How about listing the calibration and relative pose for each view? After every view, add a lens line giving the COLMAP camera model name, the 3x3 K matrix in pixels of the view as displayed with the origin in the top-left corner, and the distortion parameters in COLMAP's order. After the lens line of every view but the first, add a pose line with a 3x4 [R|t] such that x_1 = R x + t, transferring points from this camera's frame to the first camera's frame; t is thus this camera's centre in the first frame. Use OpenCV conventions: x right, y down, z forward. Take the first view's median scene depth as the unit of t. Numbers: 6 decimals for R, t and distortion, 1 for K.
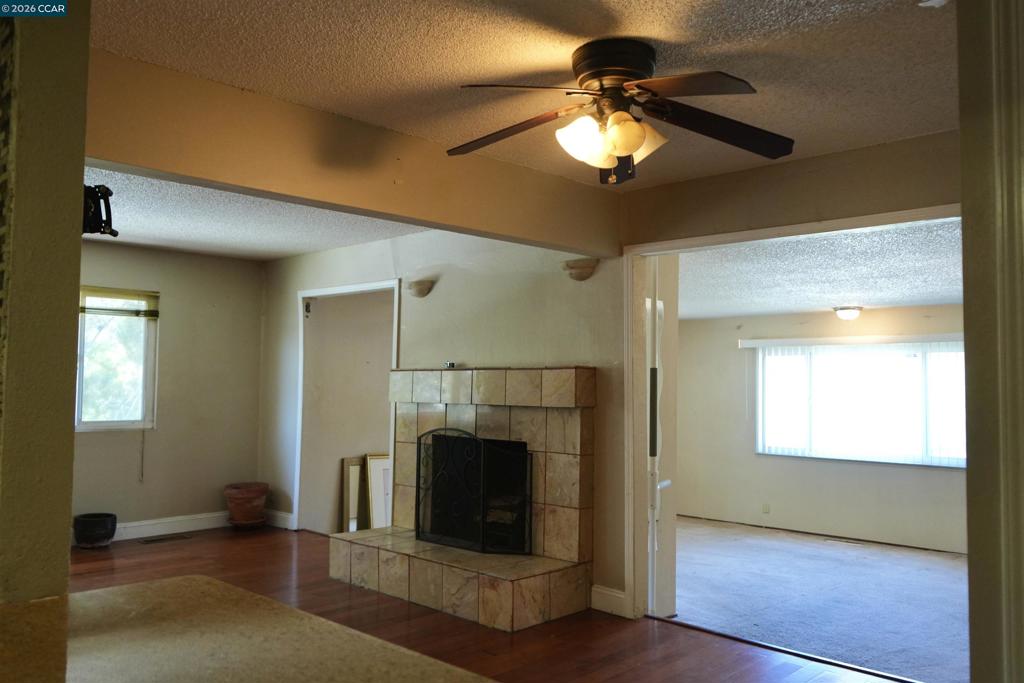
lens RADIAL K [[819.3, 0, 512.0], [0, 819.3, 341.5], [0, 0, 1]] dist [-0.005489, 0.000835]
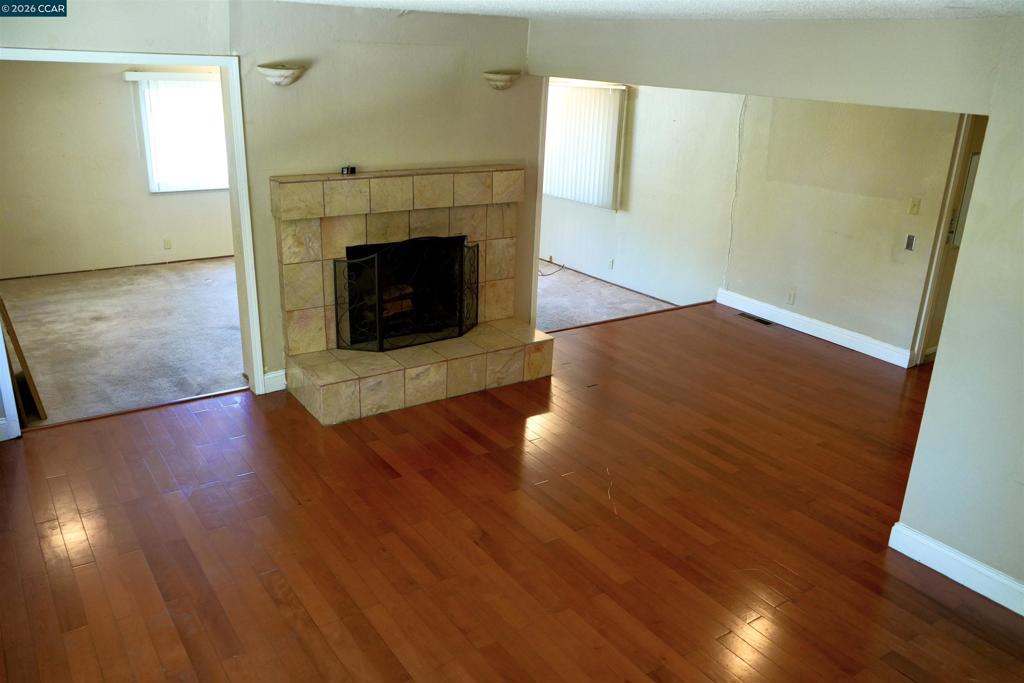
lens RADIAL K [[819.3, 0, 512.0], [0, 819.3, 341.5], [0, 0, 1]] dist [-0.005489, 0.000835]
pose [[0.192233, -0.329929, 0.924226, -1.111927], [-0.087479, 0.932280, 0.350999, -0.151572], [-0.977443, -0.148324, 0.150353, 0.762323]]
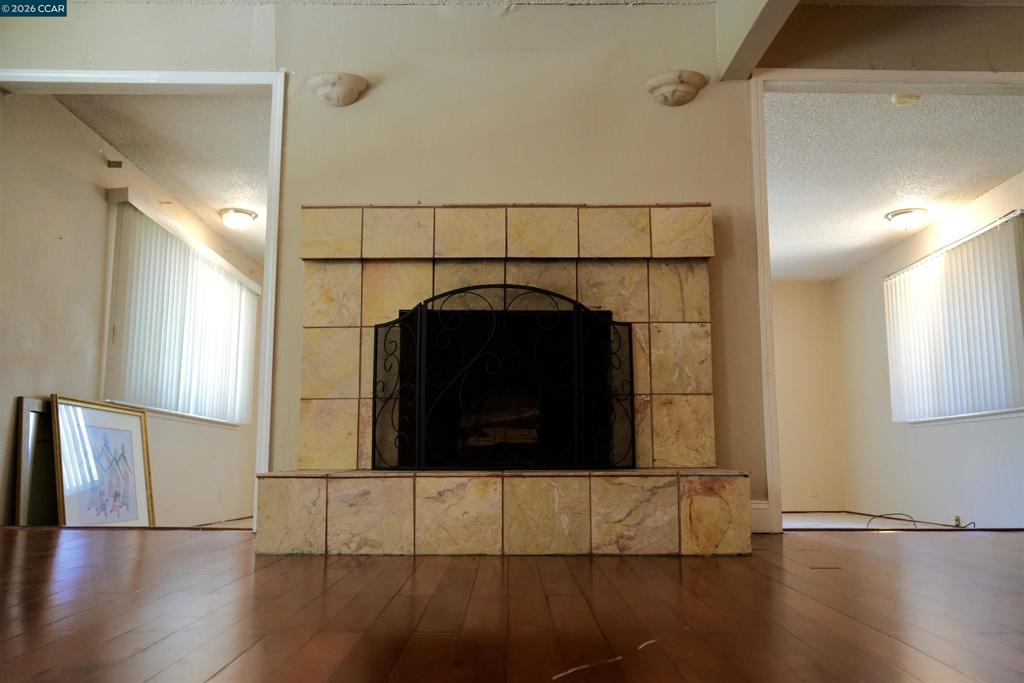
lens RADIAL K [[813.1, 0, 512.0], [0, 813.1, 341.5], [0, 0, 1]] dist [-0.010474, 0.000785]
pose [[0.709446, 0.085339, 0.699574, -0.538943], [-0.030008, 0.995399, -0.090994, 0.220102], [-0.704121, 0.043563, 0.708743, 0.584303]]
